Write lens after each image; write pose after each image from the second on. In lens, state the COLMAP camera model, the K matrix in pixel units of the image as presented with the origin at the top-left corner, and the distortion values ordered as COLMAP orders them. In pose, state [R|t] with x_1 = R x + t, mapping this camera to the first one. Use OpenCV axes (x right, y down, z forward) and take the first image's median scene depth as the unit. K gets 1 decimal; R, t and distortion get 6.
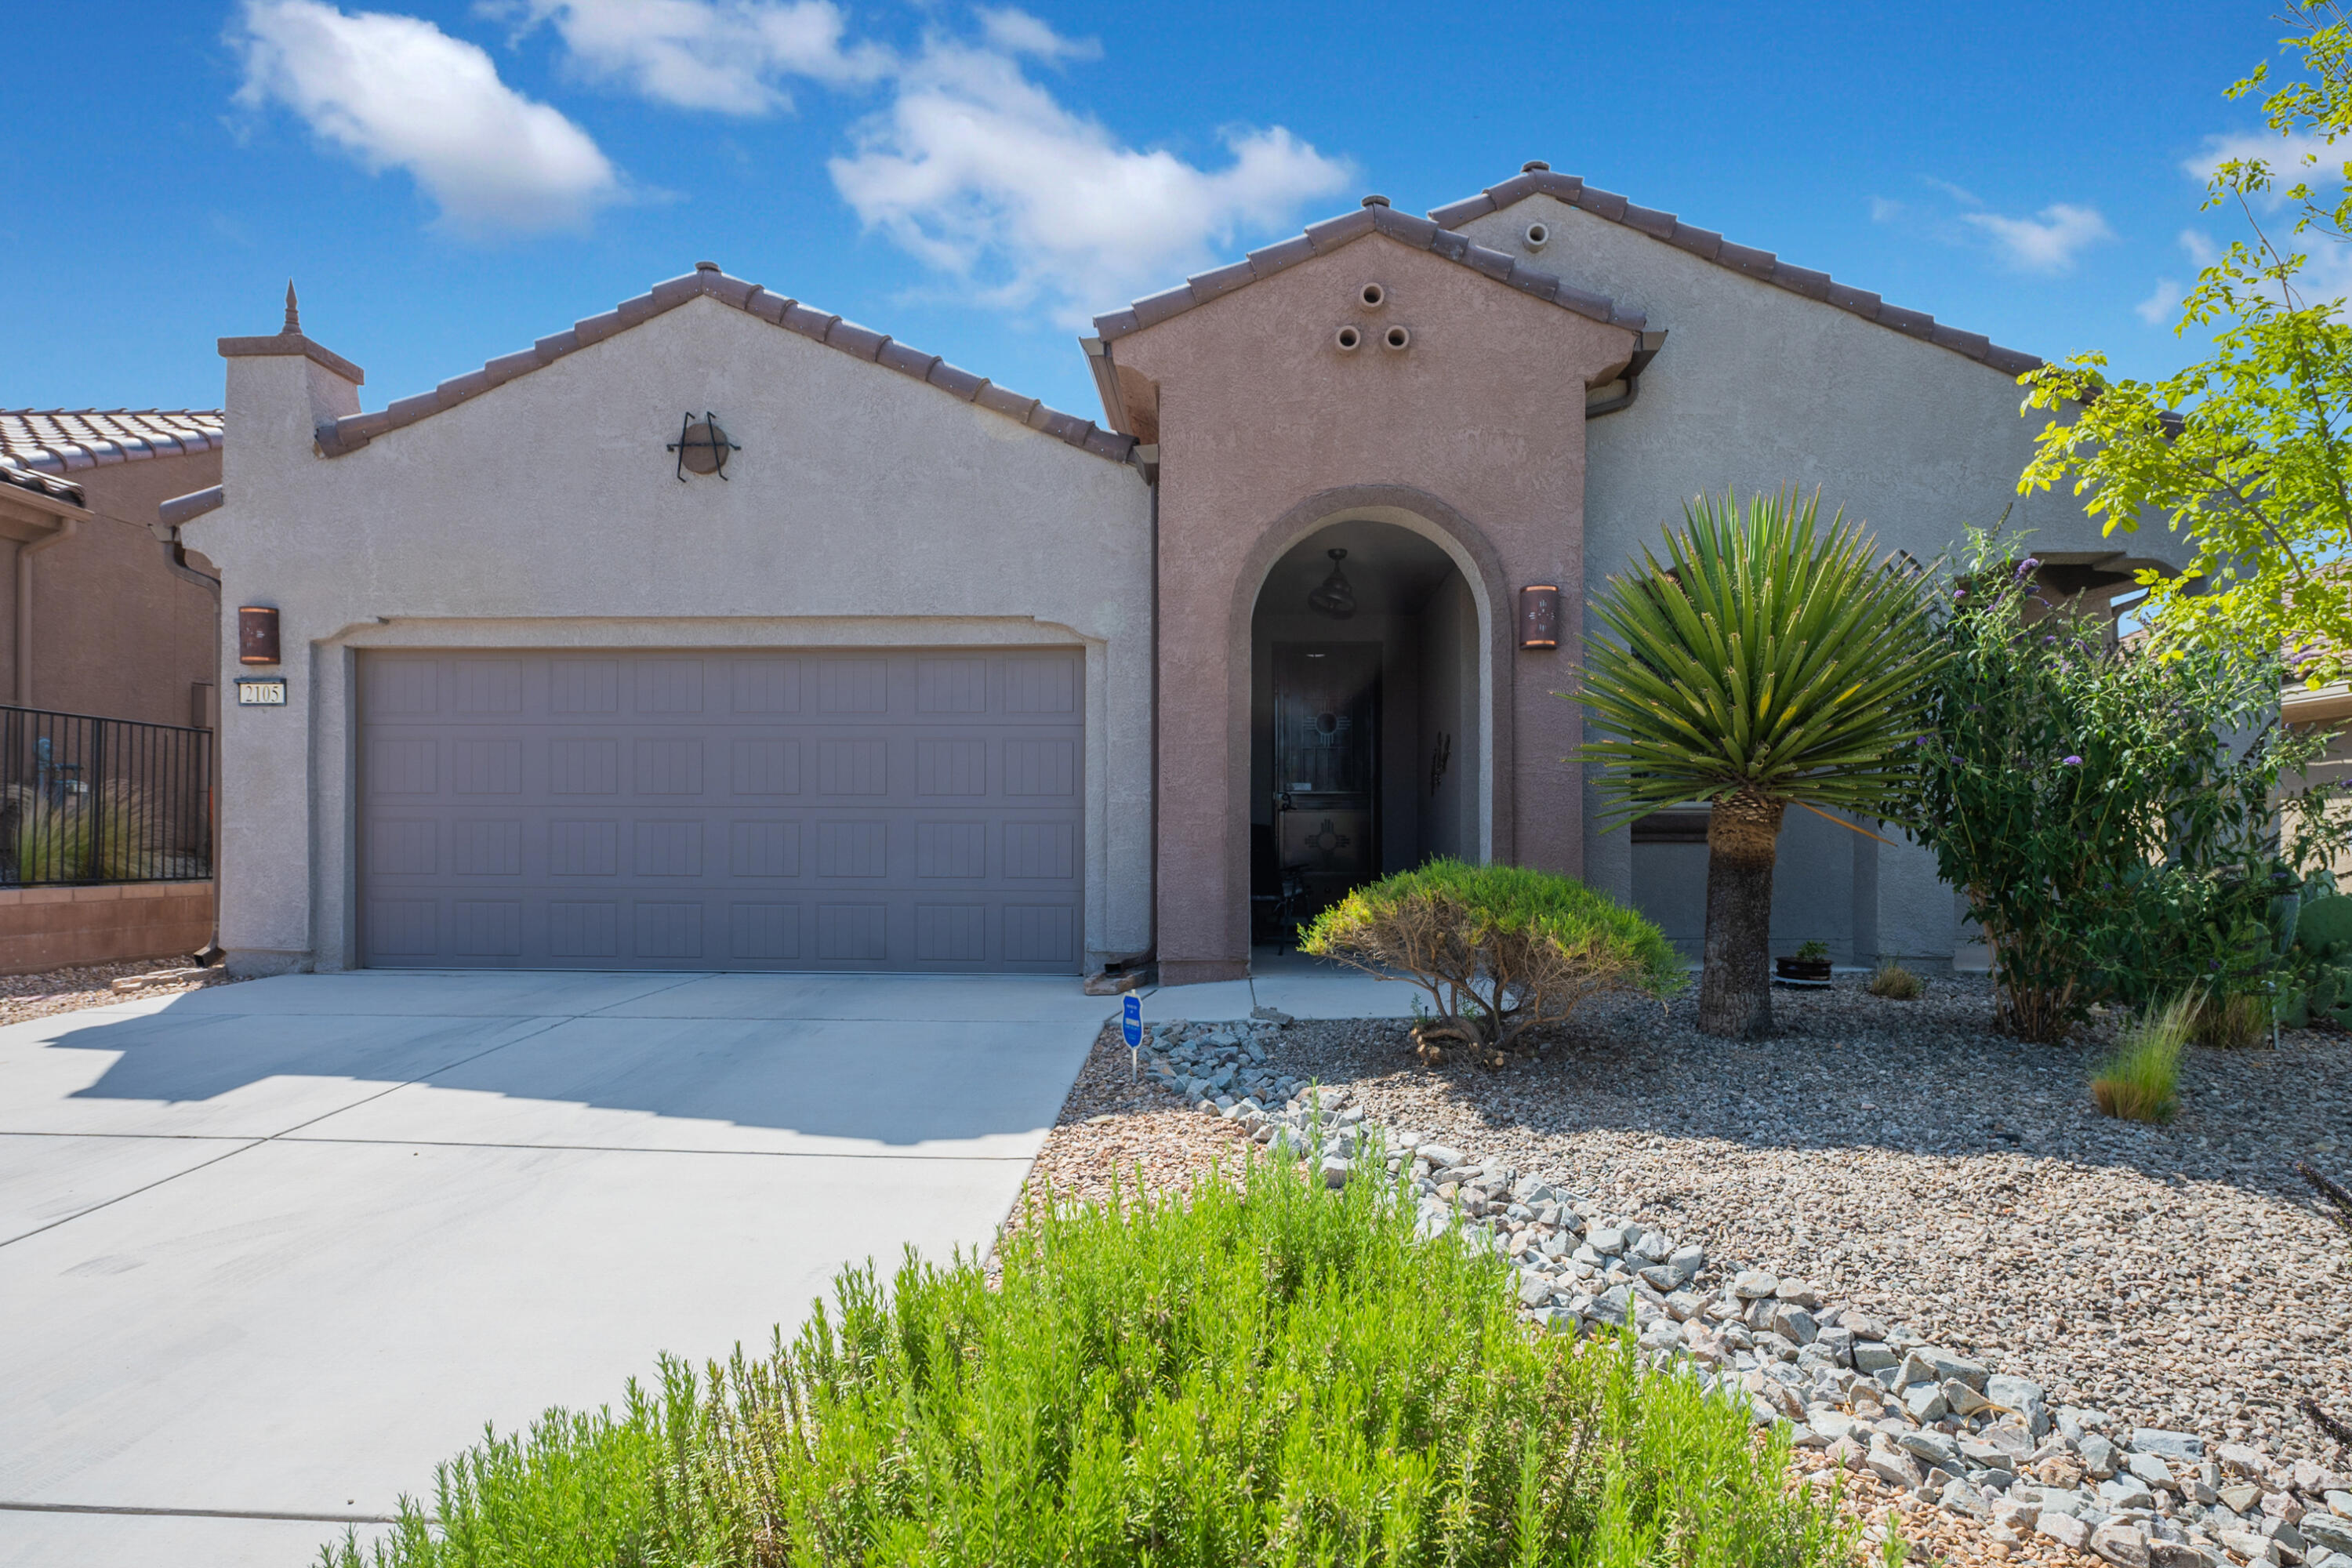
lens RADIAL K [[1322.7, 0, 1188.7], [0, 1322.7, 841.7], [0, 0, 1]] dist [-0.005057, -0.001013]
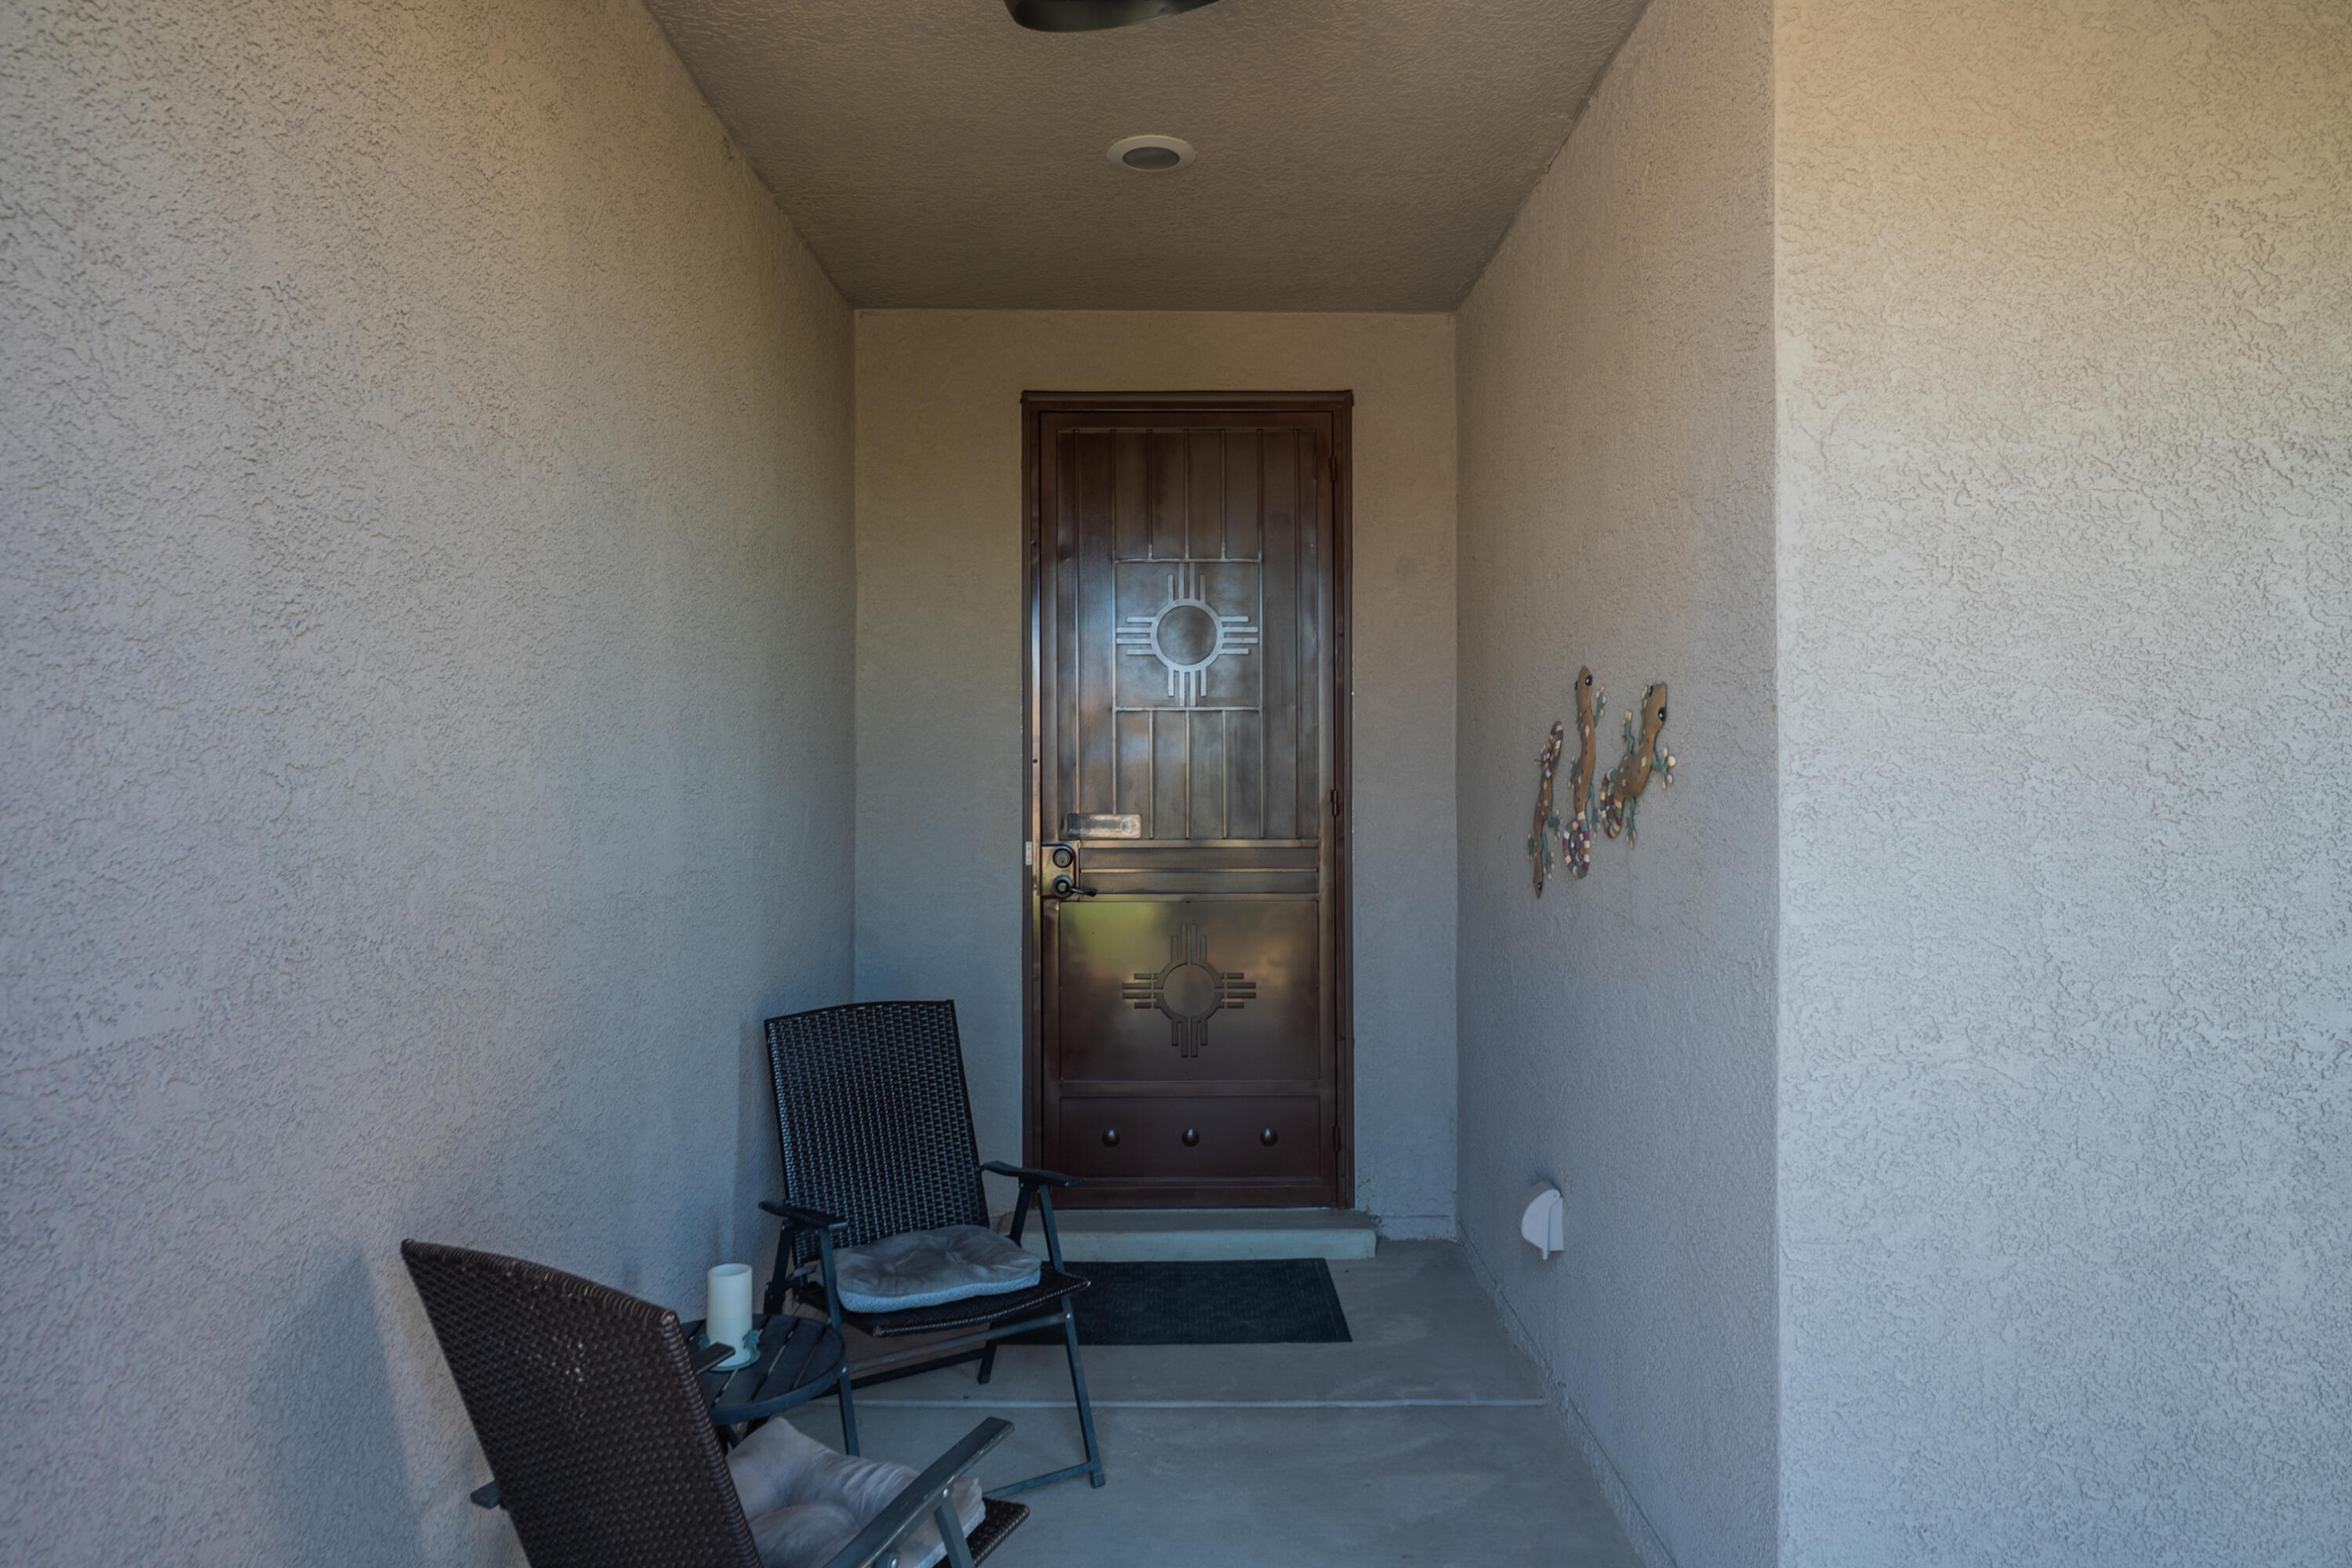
lens RADIAL K [[1585.4, 0, 1169.2], [0, 1585.4, 774.9], [0, 0, 1]] dist [0.004933, 0.002604]
pose [[0.998806, -0.001732, 0.048817, 0.121813], [0.001806, 0.999997, -0.001465, -0.081621], [-0.048815, 0.001551, 0.998807, 0.907582]]
